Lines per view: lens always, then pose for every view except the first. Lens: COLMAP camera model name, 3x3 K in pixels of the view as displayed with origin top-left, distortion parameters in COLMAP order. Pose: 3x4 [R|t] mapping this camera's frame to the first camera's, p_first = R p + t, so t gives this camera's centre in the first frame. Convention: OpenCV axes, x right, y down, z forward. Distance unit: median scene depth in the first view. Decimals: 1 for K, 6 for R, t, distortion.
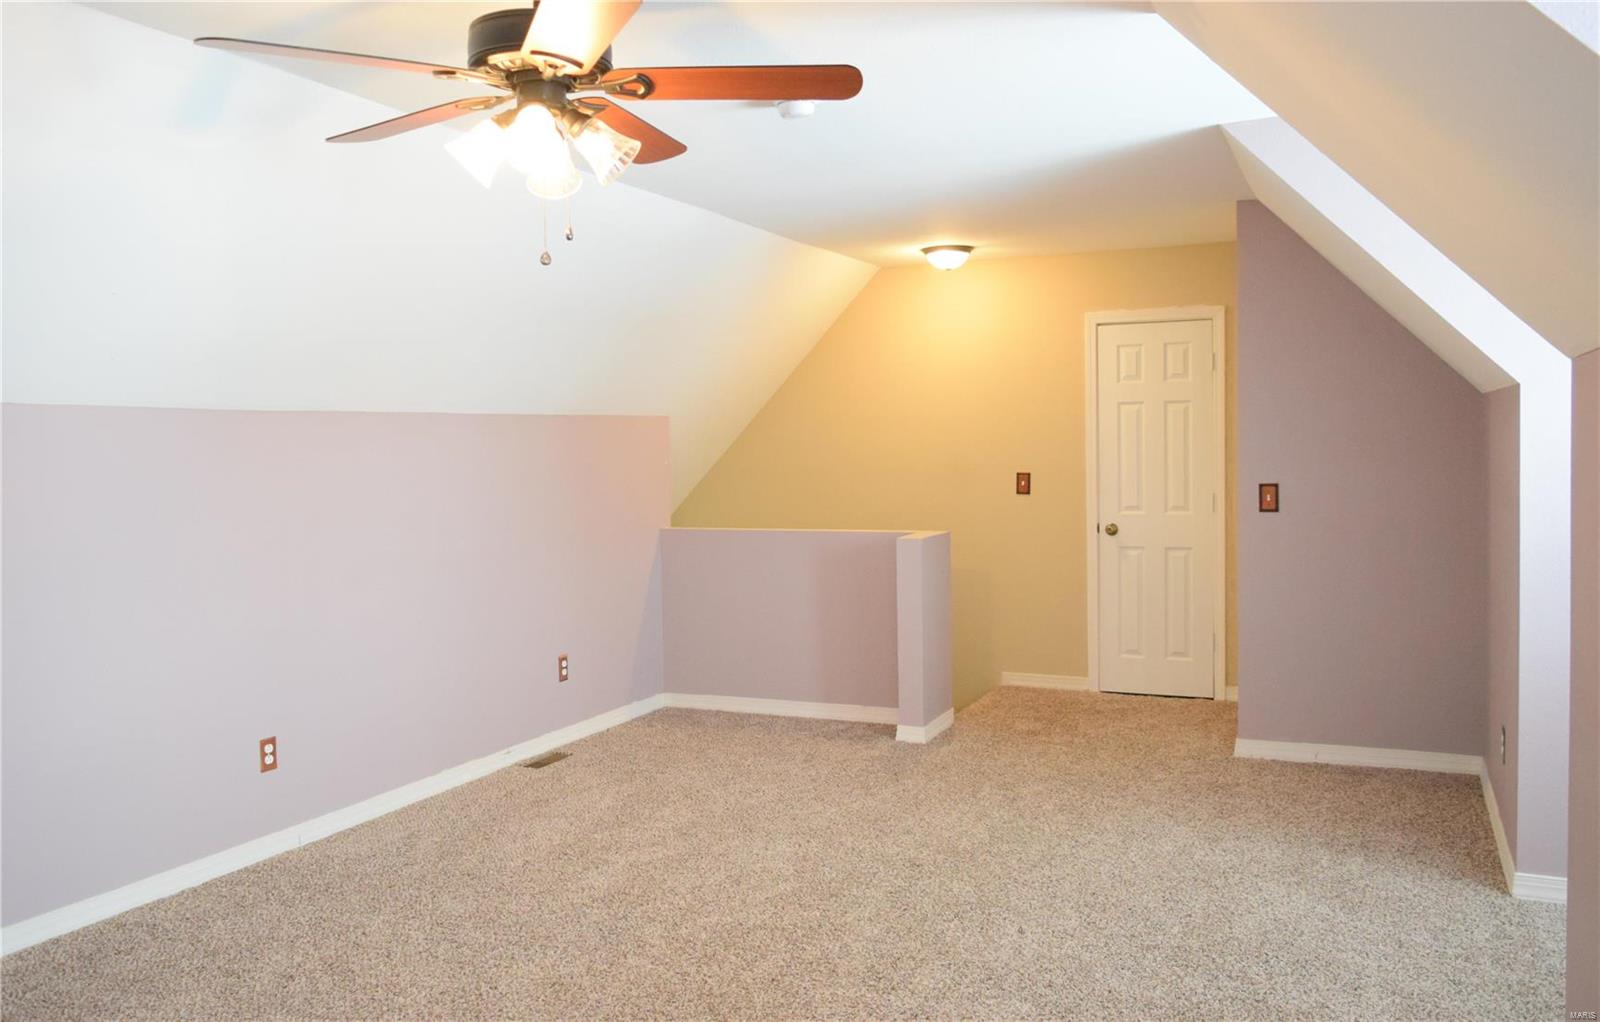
lens RADIAL K [[1288.7, 0, 797.2], [0, 1288.7, 513.3], [0, 0, 1]] dist [-0.029106, 0.009331]
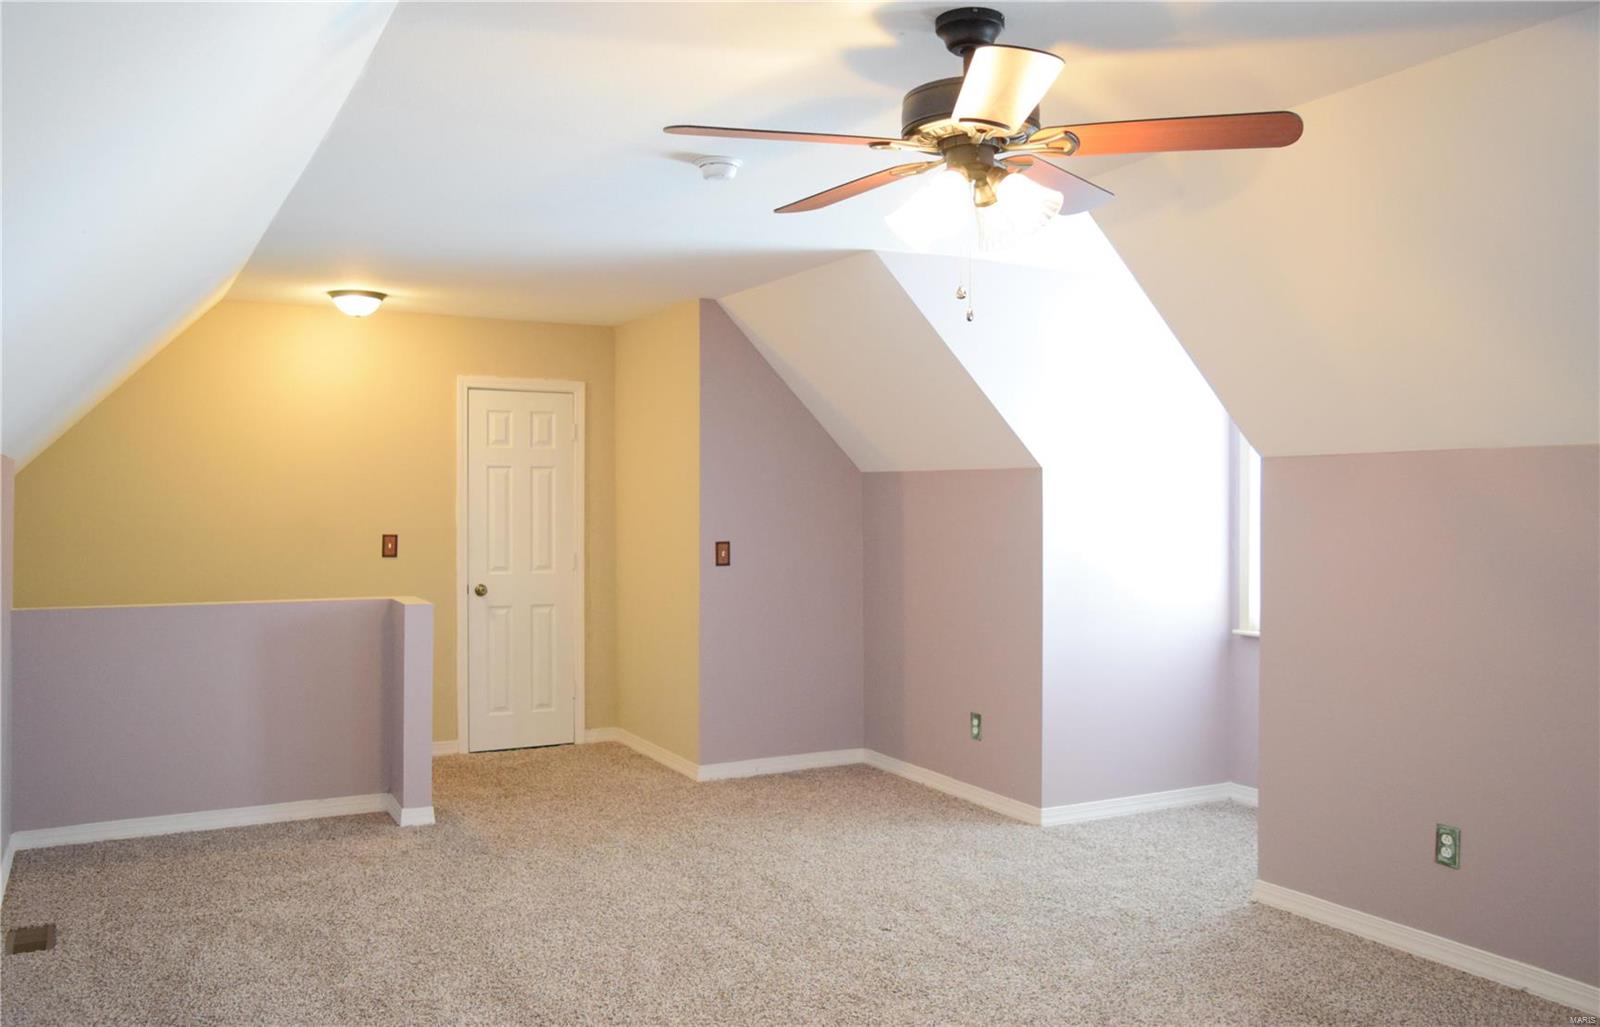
lens RADIAL K [[1288.7, 0, 801.2], [0, 1288.7, 511.4], [0, 0, 1]] dist [-0.029106, 0.009331]
pose [[0.601933, 0.010405, 0.798479, -0.428052], [0.032131, 0.998790, -0.037237, -0.003681], [-0.797900, 0.048070, 0.600870, 0.190431]]
